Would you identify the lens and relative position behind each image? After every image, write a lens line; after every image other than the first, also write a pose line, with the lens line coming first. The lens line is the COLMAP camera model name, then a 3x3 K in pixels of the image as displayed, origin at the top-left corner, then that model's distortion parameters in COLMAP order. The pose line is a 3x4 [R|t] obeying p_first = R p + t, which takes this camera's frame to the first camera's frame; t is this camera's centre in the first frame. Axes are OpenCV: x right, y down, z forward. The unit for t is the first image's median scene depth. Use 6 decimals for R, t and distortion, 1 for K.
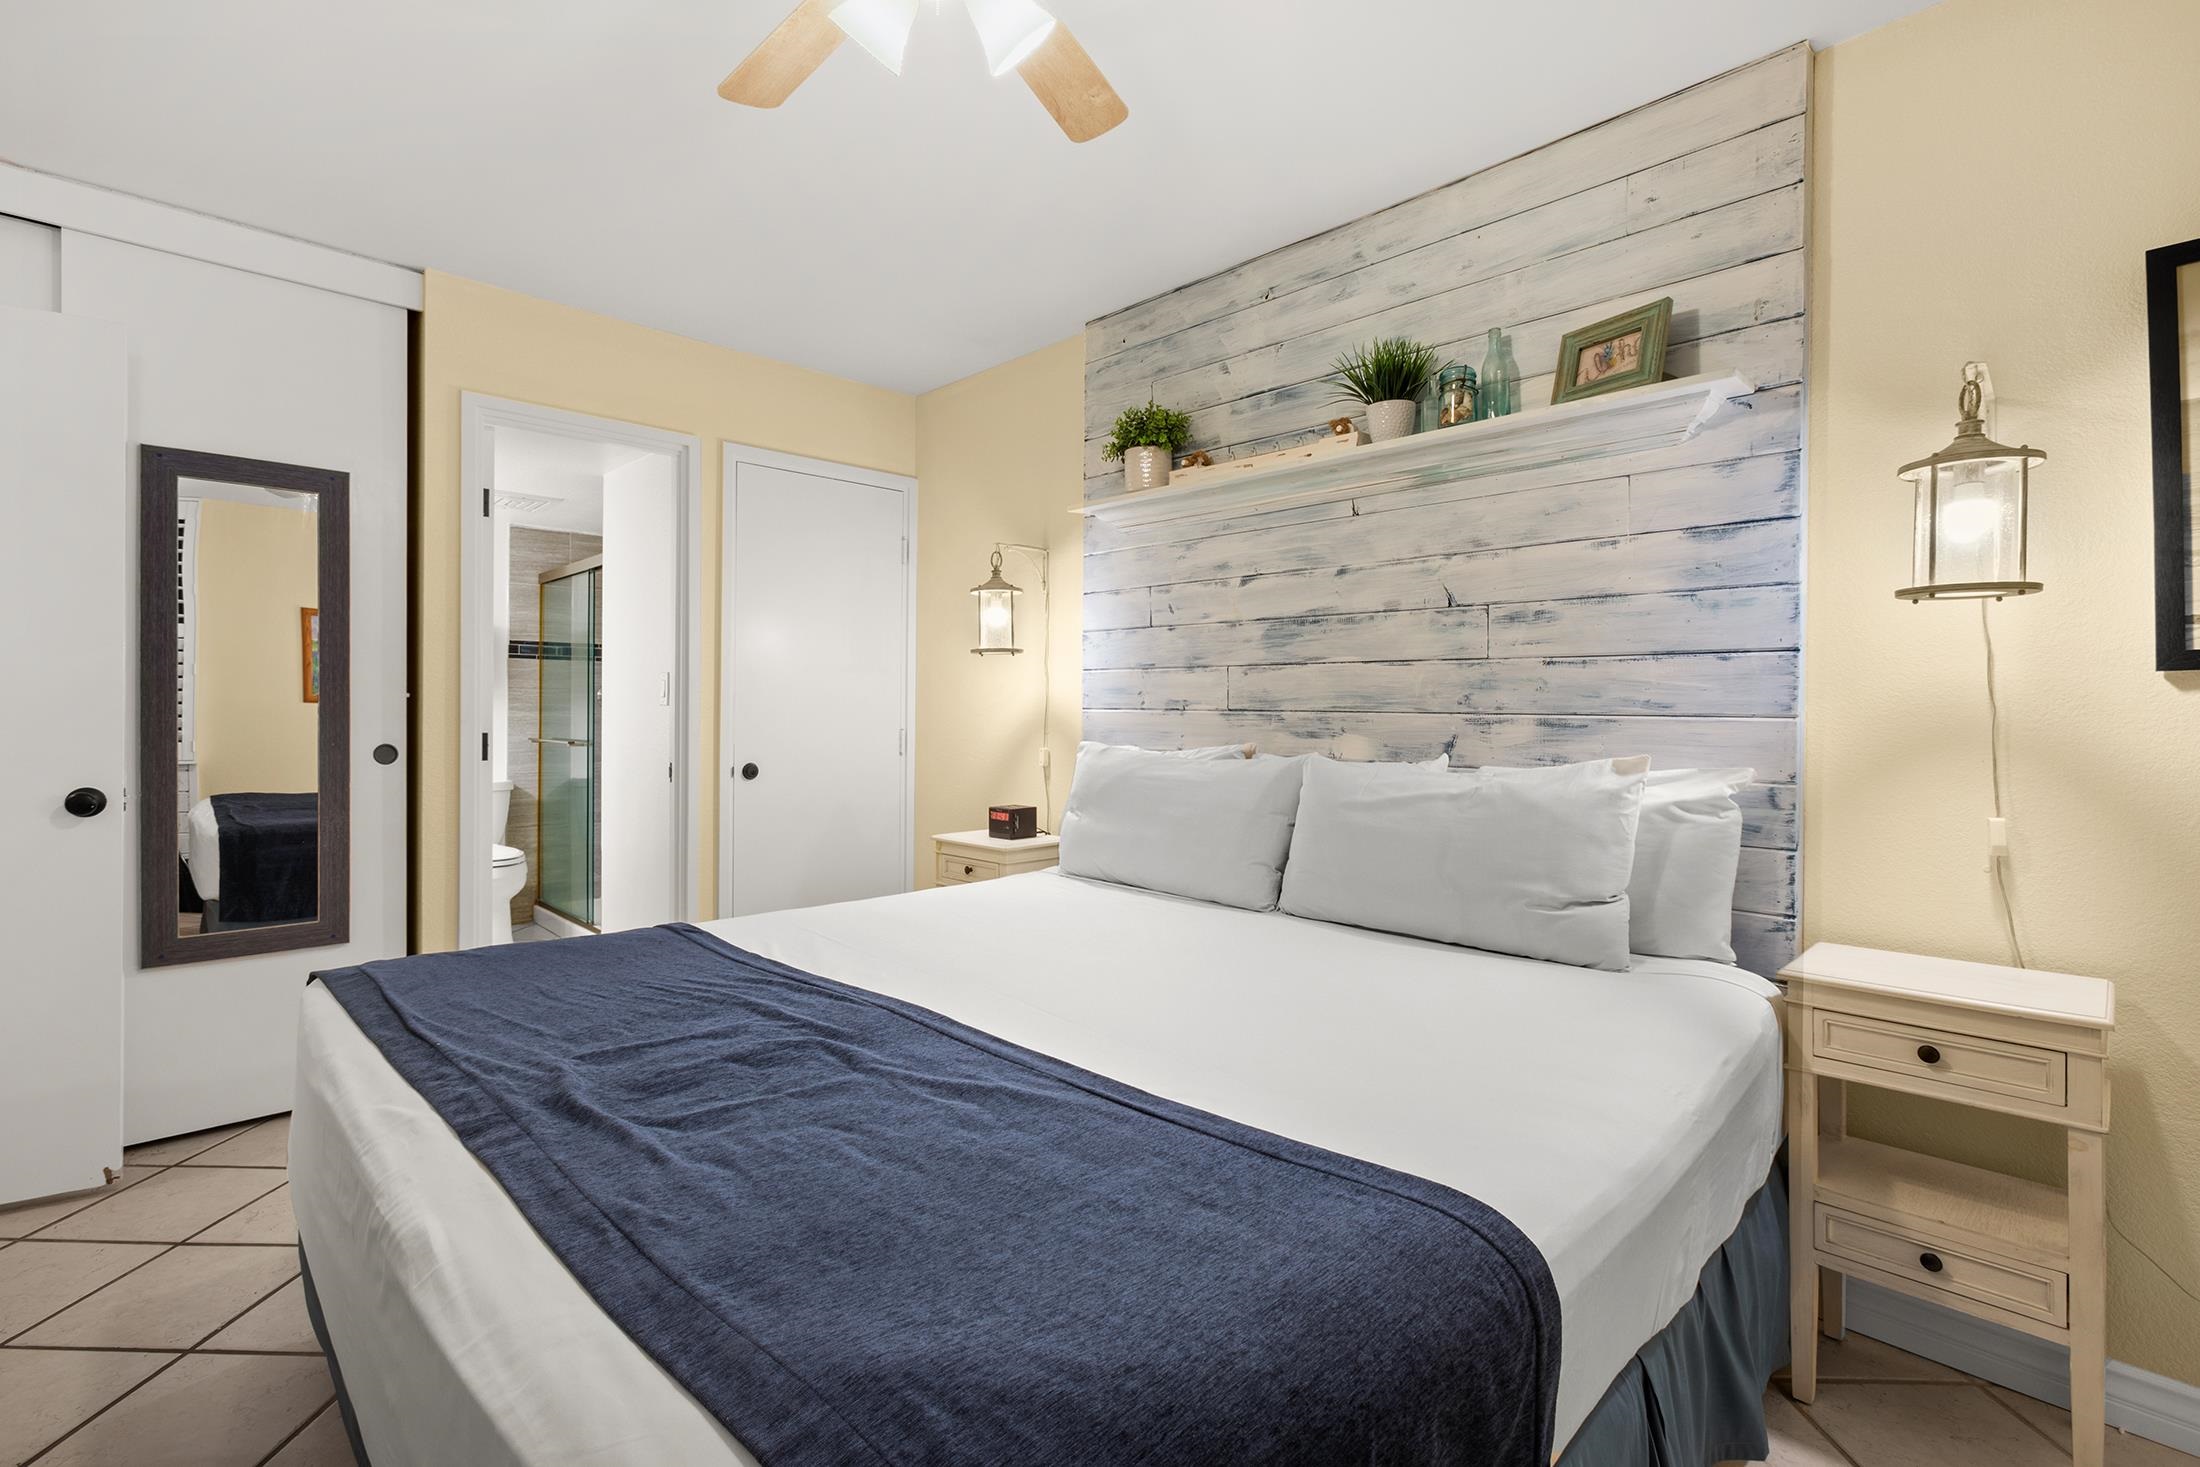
lens RADIAL K [[974.0, 0, 1096.2], [0, 974.0, 722.4], [0, 0, 1]] dist [-0.014800, 0.002317]
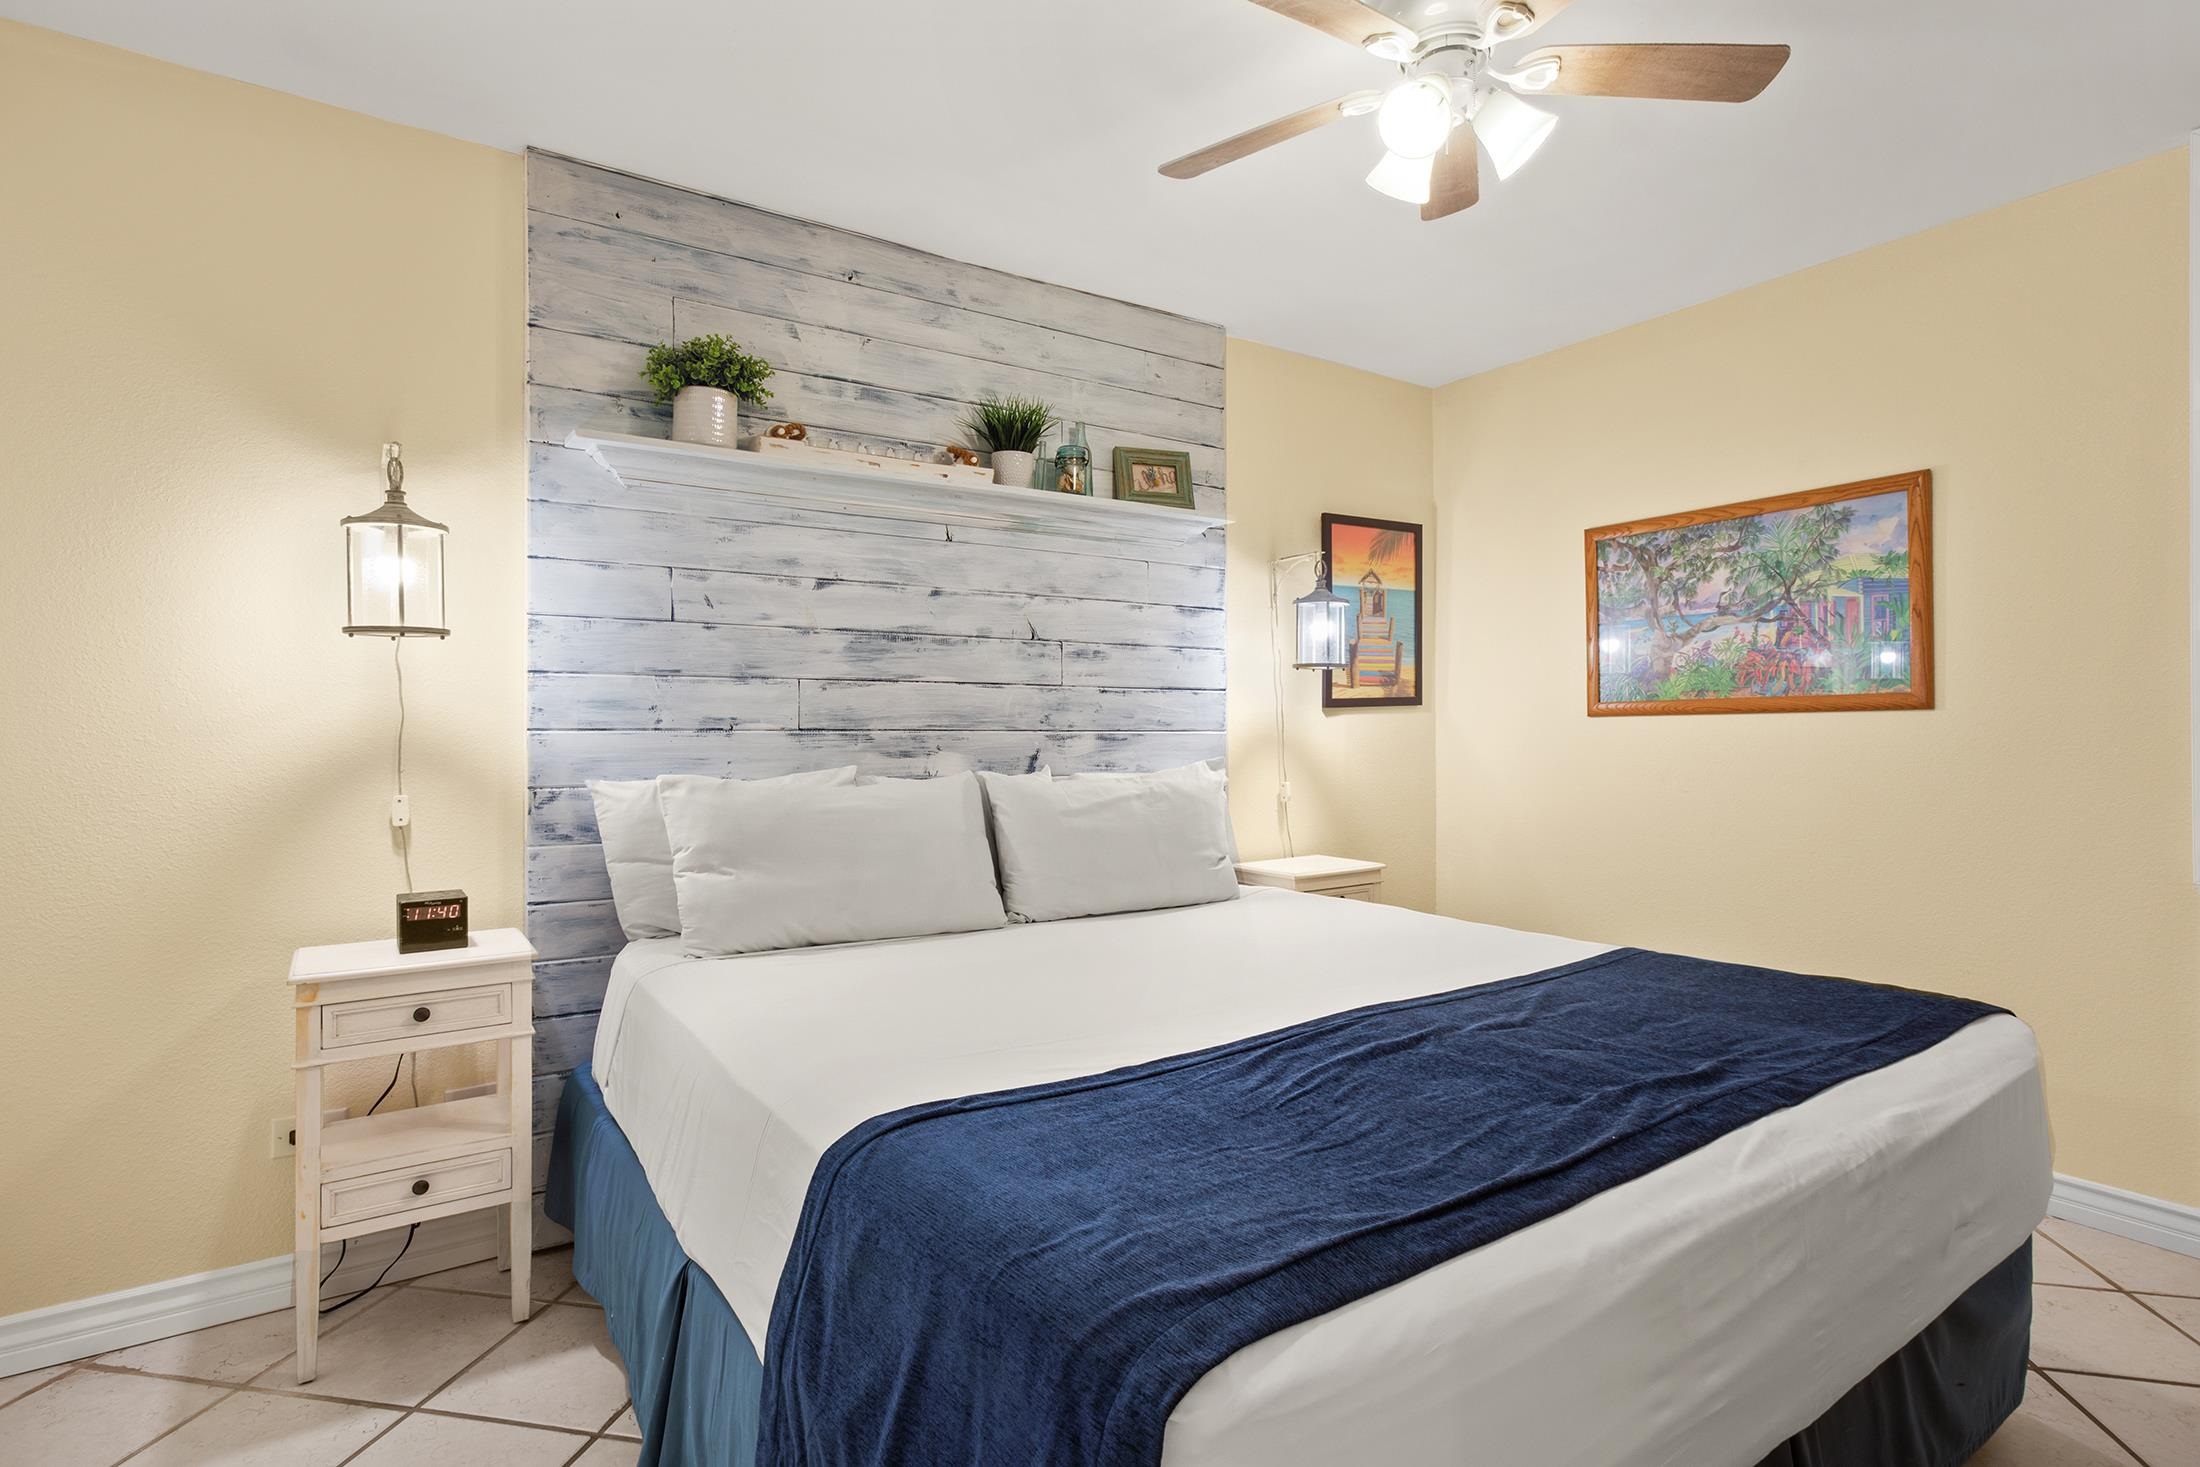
lens RADIAL K [[1074.1, 0, 1094.6], [0, 1074.1, 728.0], [0, 0, 1]] dist [-0.003450, -0.005396]
pose [[0.217785, -0.007784, 0.975966, -0.824766], [0.016045, 0.999862, 0.004394, -0.015968], [-0.975865, 0.014702, 0.217880, 0.603728]]
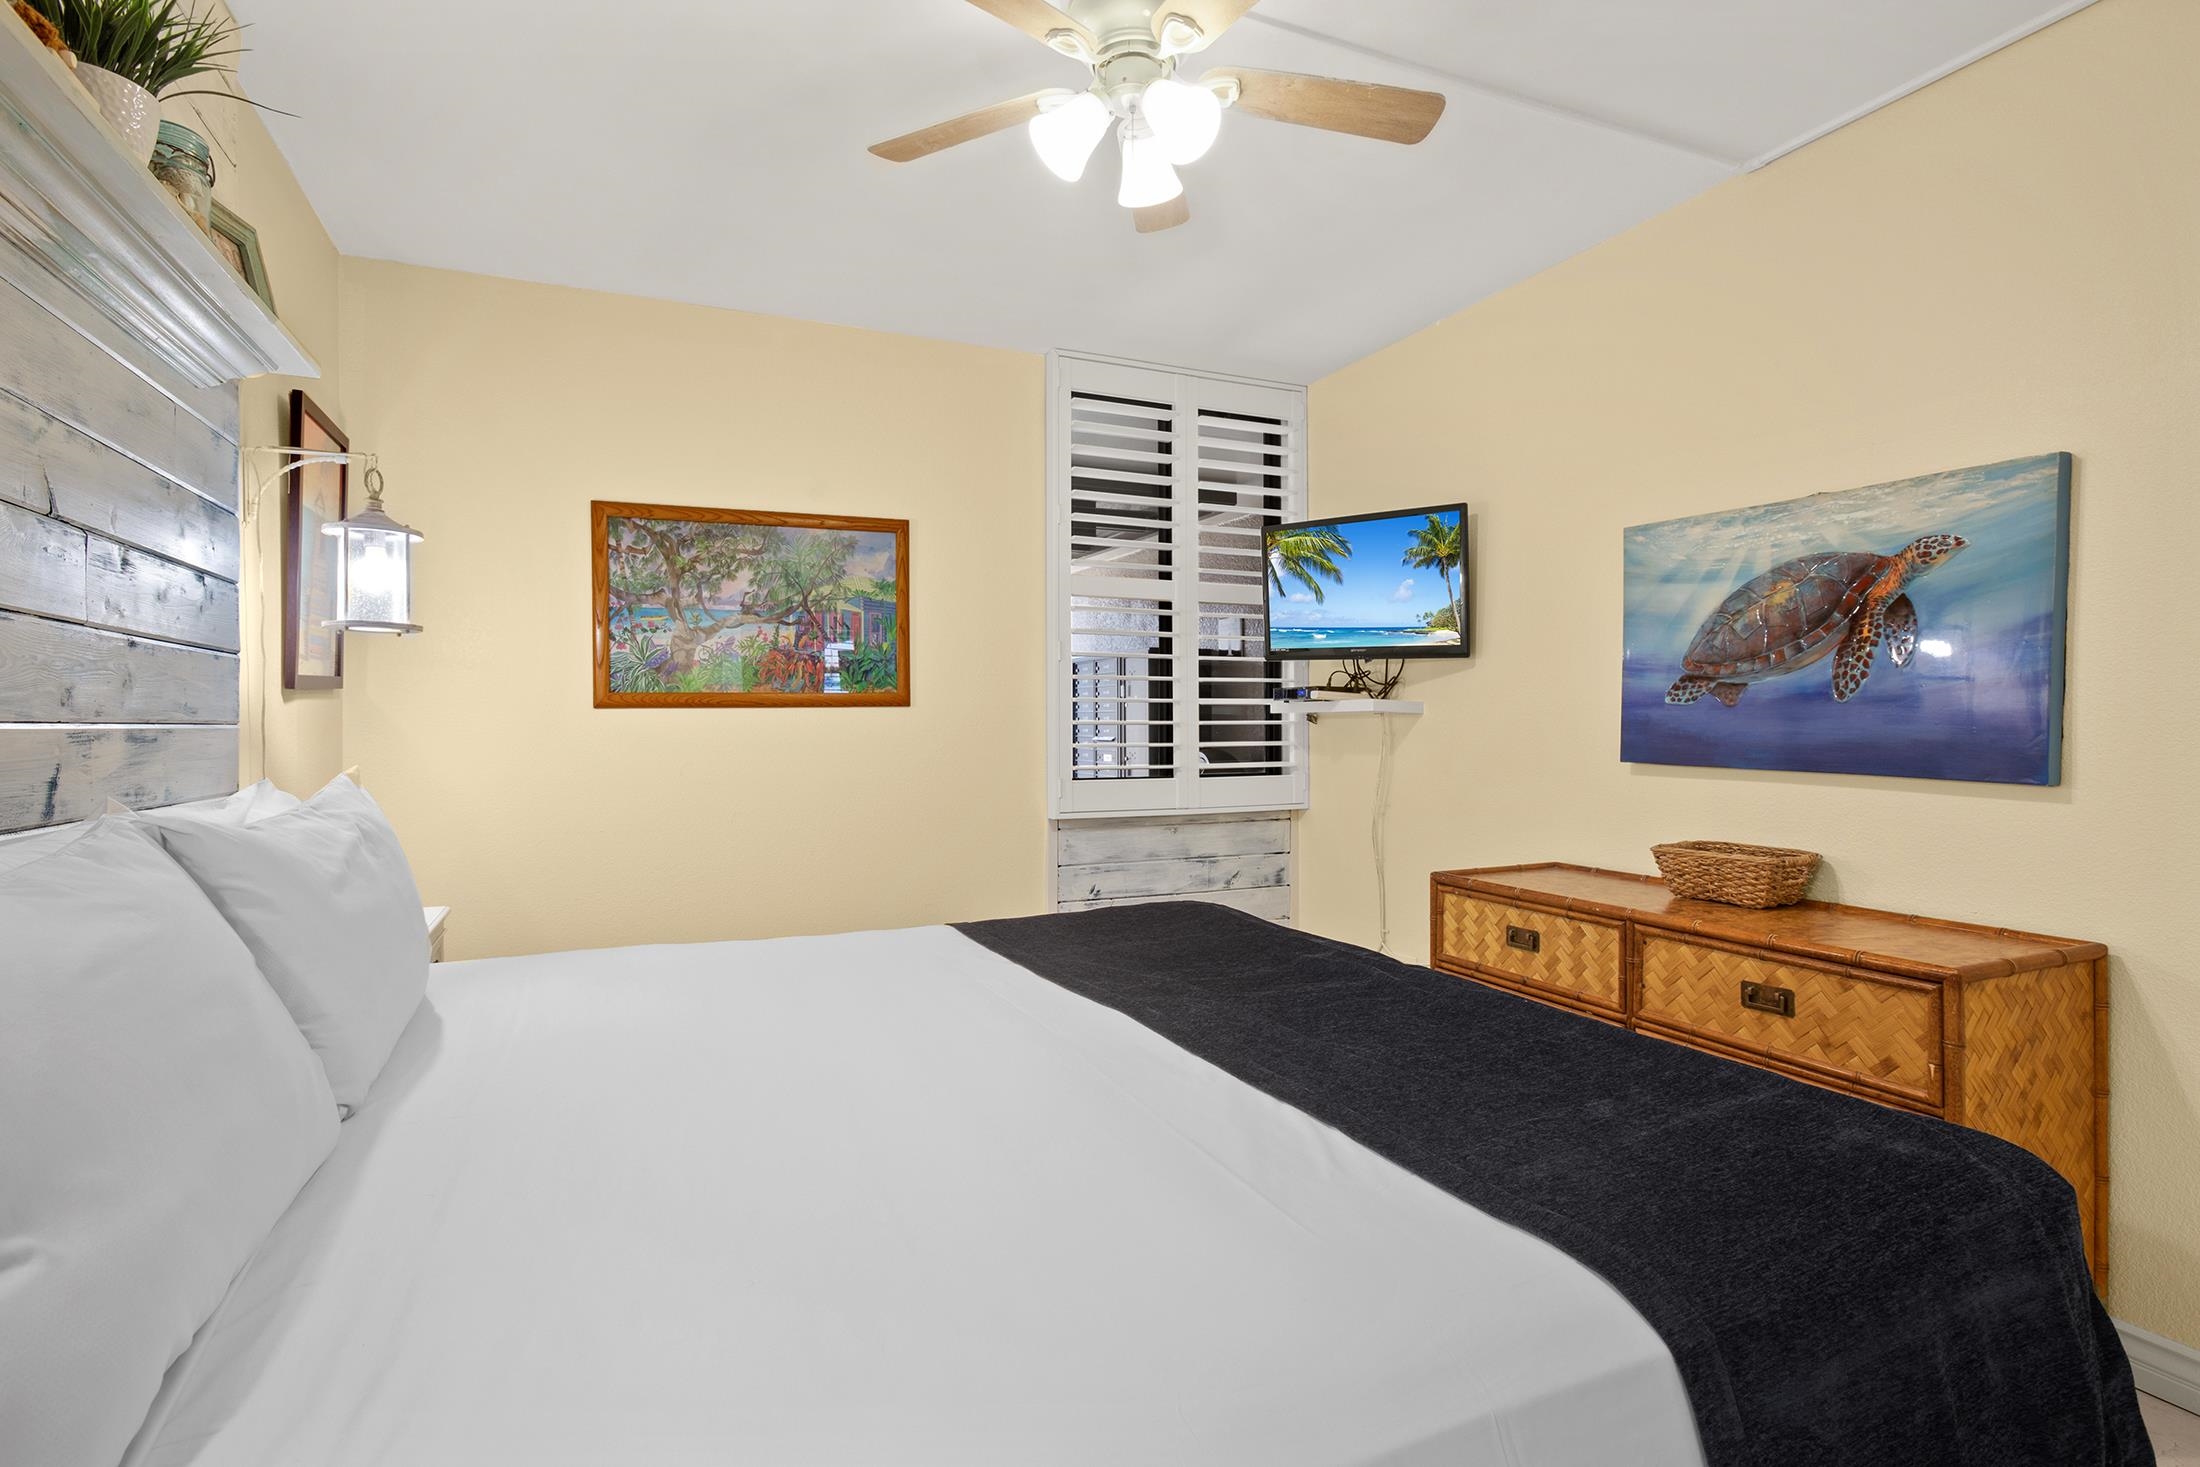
lens RADIAL K [[1074.1, 0, 1093.6], [0, 1074.1, 722.3], [0, 0, 1]] dist [-0.003450, -0.005396]
pose [[-0.925374, -0.004289, 0.379032, -0.339048], [0.001390, 0.999891, 0.014707, -0.015505], [-0.379053, 0.014136, -0.925267, 1.226575]]
